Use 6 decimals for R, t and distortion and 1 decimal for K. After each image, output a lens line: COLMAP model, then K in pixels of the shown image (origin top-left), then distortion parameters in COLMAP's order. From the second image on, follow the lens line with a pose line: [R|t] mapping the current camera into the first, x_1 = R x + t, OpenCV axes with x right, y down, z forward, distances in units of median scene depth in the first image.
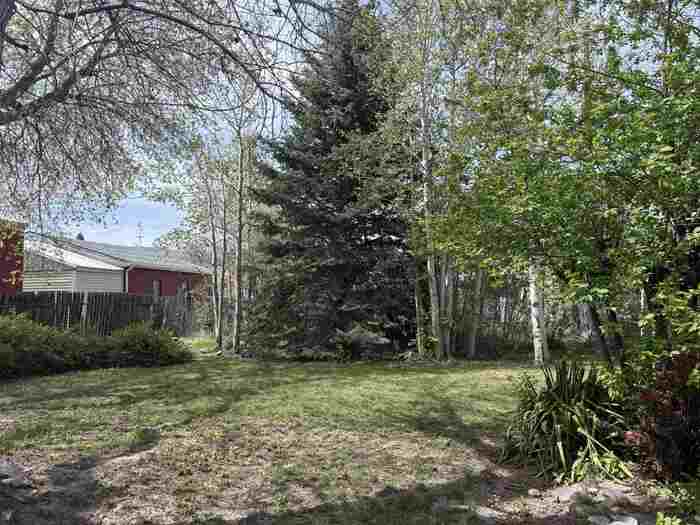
lens RADIAL K [[541.4, 0, 350.0], [0, 541.4, 262.5], [0, 0, 1]] dist [0.000214, -0.002451]
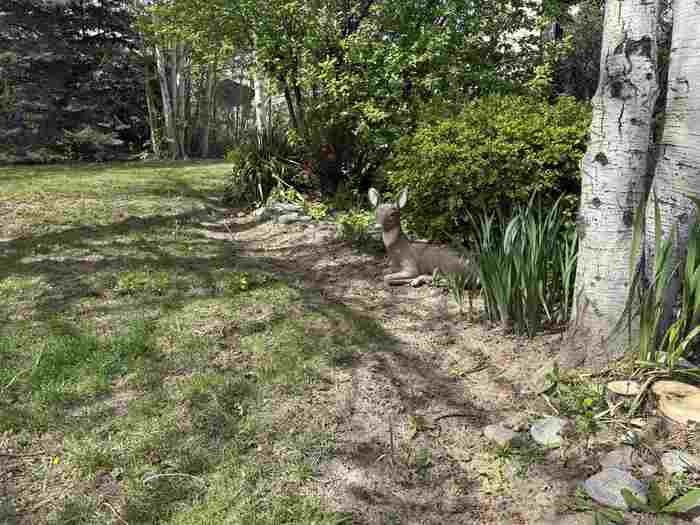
lens RADIAL K [[555.1, 0, 350.0], [0, 555.1, 262.5], [0, 0, 1]] dist [0.000499, 0.000565]
pose [[0.896994, -0.105234, 0.429334, -0.016571], [-0.036647, 0.950203, 0.309469, 0.021704], [-0.440522, -0.293325, 0.848470, -0.135611]]
